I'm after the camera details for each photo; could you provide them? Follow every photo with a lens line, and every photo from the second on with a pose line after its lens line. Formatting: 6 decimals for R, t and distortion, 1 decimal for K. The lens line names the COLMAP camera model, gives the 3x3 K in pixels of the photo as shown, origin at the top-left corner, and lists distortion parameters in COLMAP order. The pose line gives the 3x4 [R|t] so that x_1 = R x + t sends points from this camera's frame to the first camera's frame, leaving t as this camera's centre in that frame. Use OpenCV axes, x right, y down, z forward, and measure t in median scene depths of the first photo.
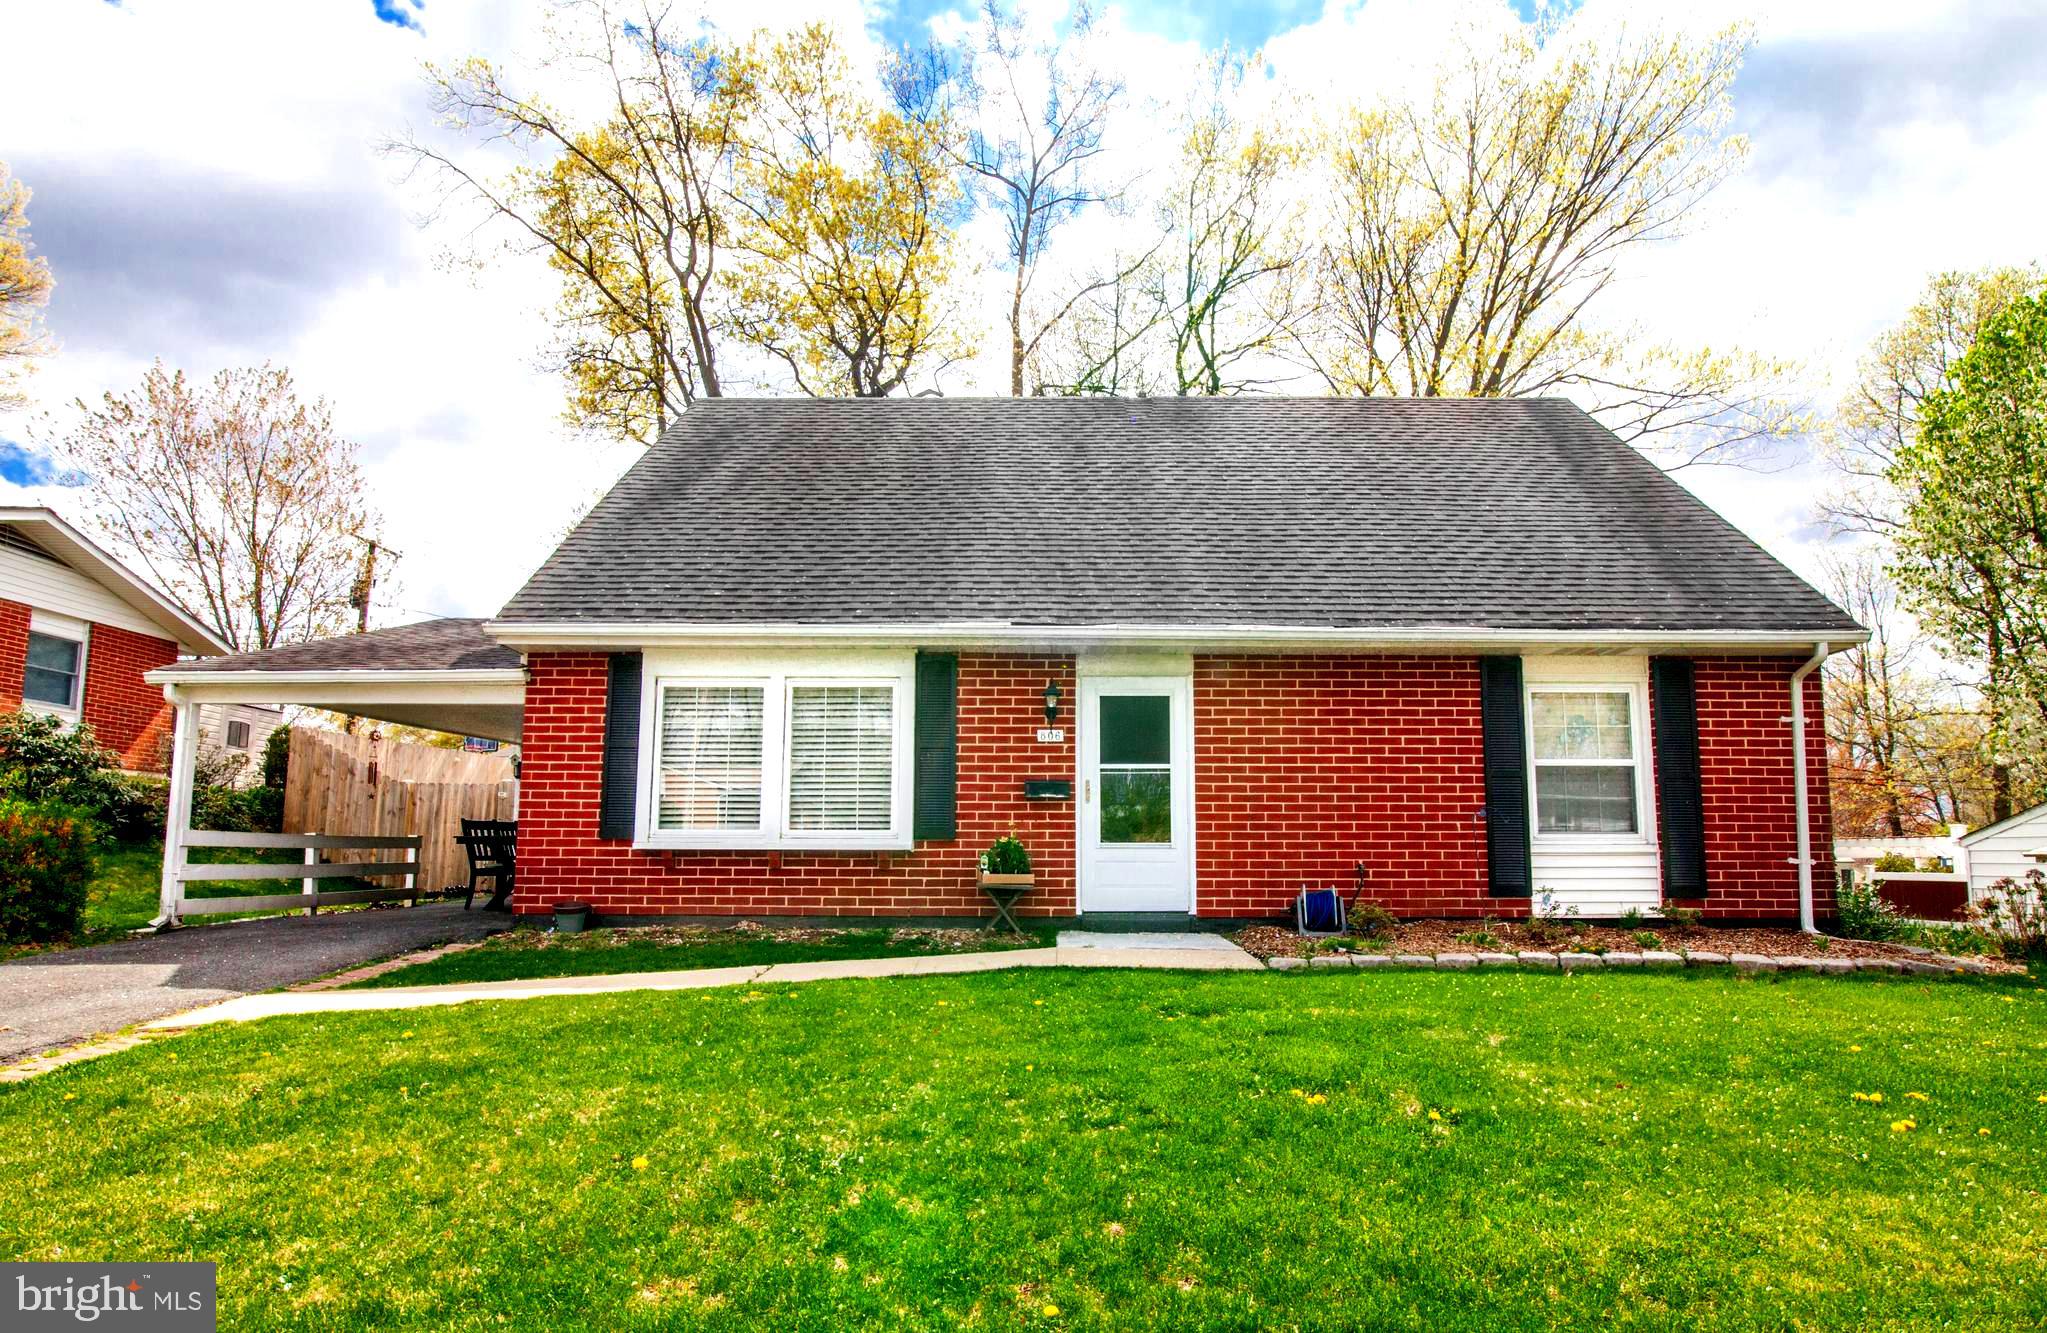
lens RADIAL K [[1105.5, 0, 1025.3], [0, 1105.5, 732.4], [0, 0, 1]] dist [-0.023077, -0.000193]
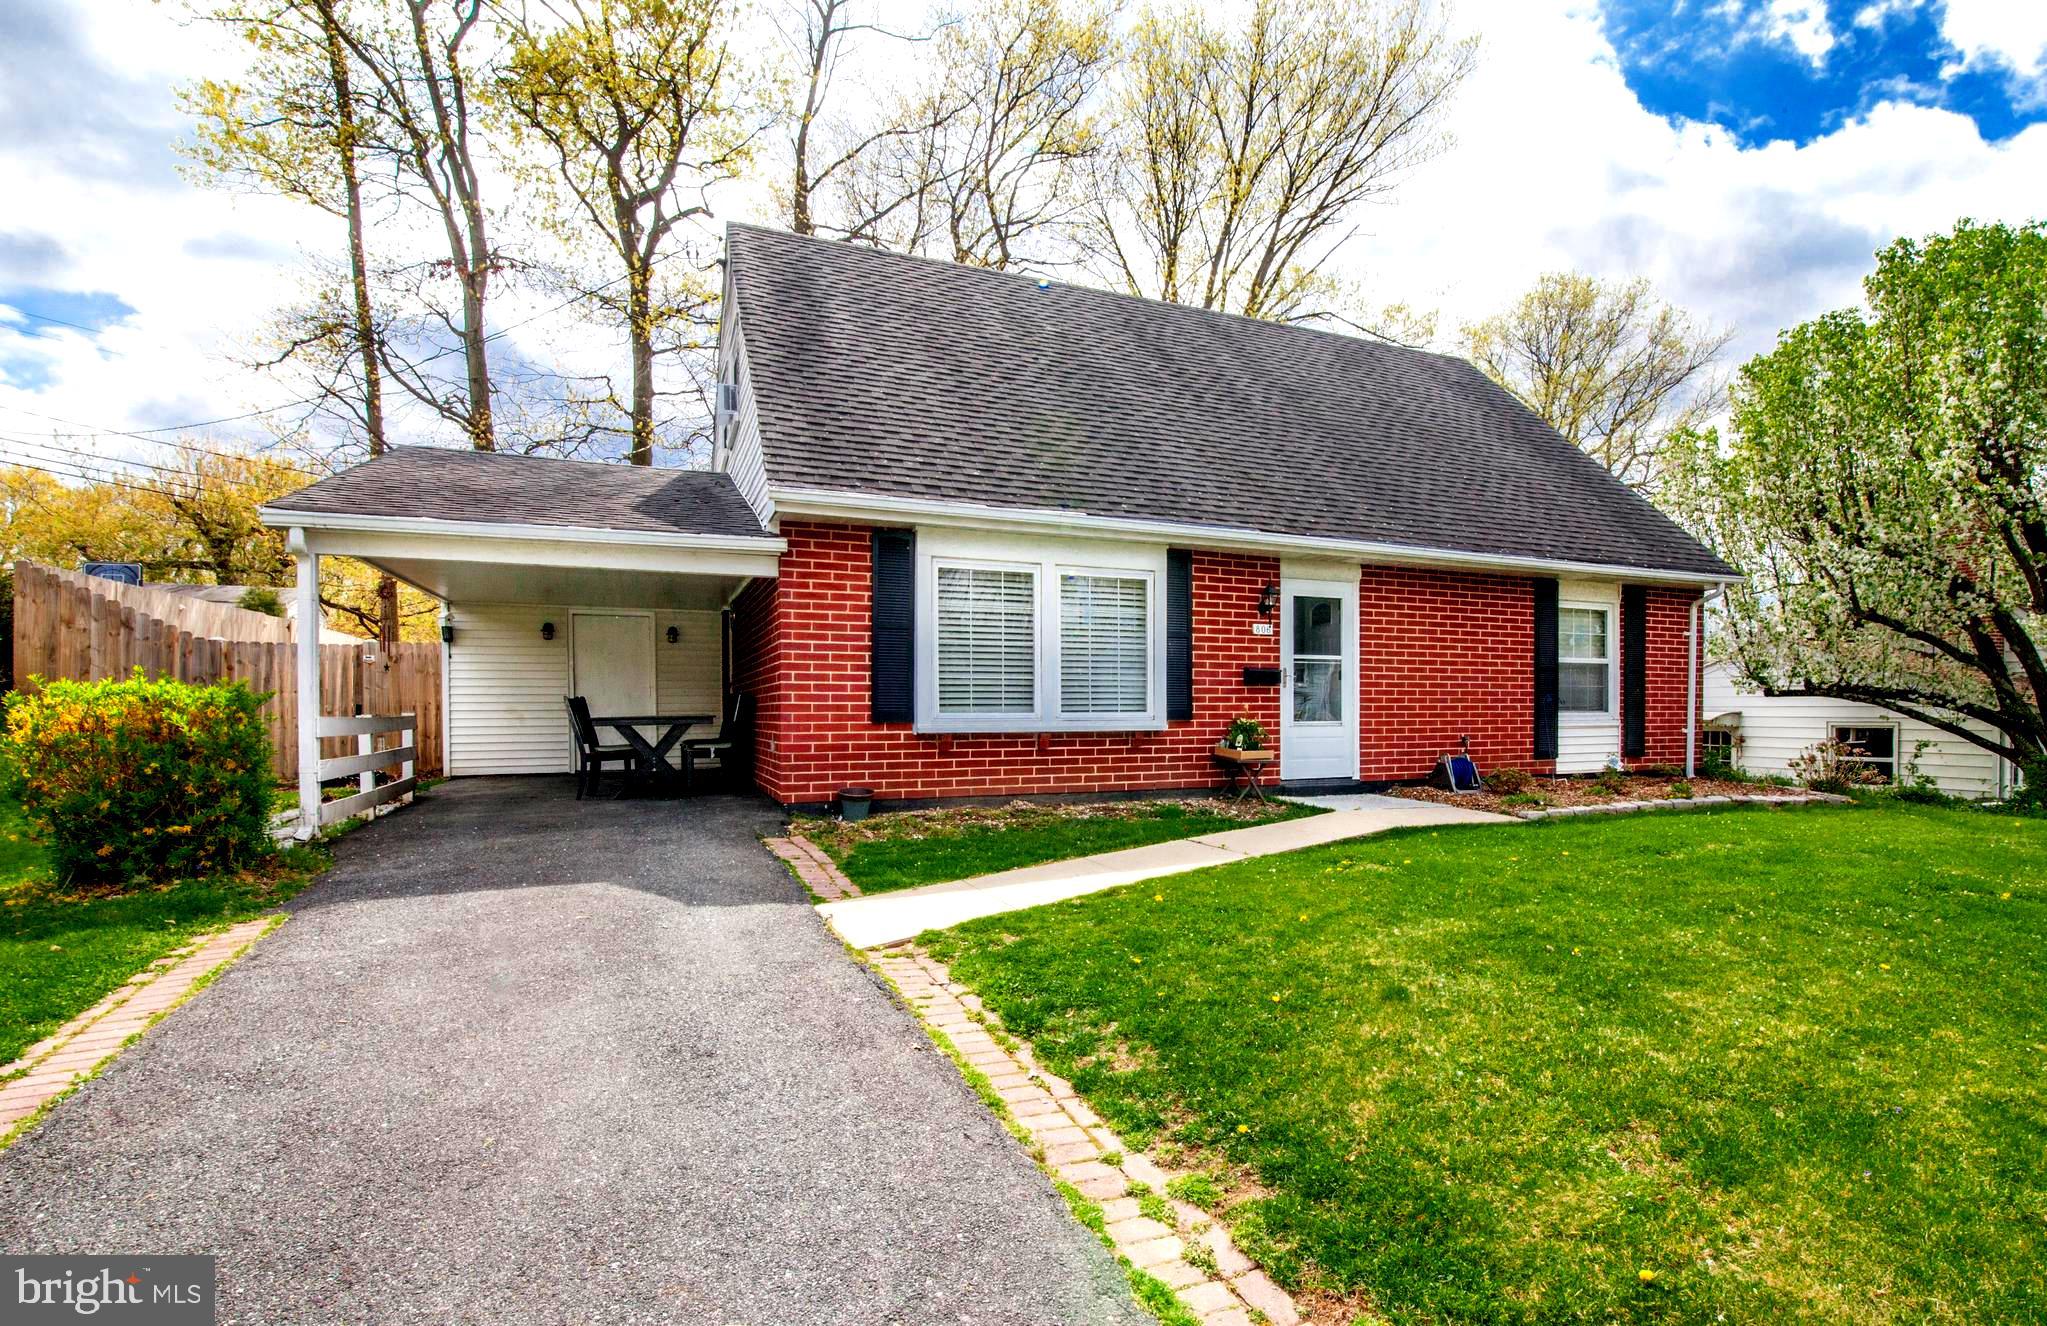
lens RADIAL K [[1105.5, 0, 1025.3], [0, 1105.5, 728.9], [0, 0, 1]] dist [-0.023077, -0.000193]
pose [[0.893805, -0.013620, 0.448248, -0.710697], [-0.045634, 0.991588, 0.121123, -0.022011], [-0.446127, -0.128716, 0.885665, 0.082304]]
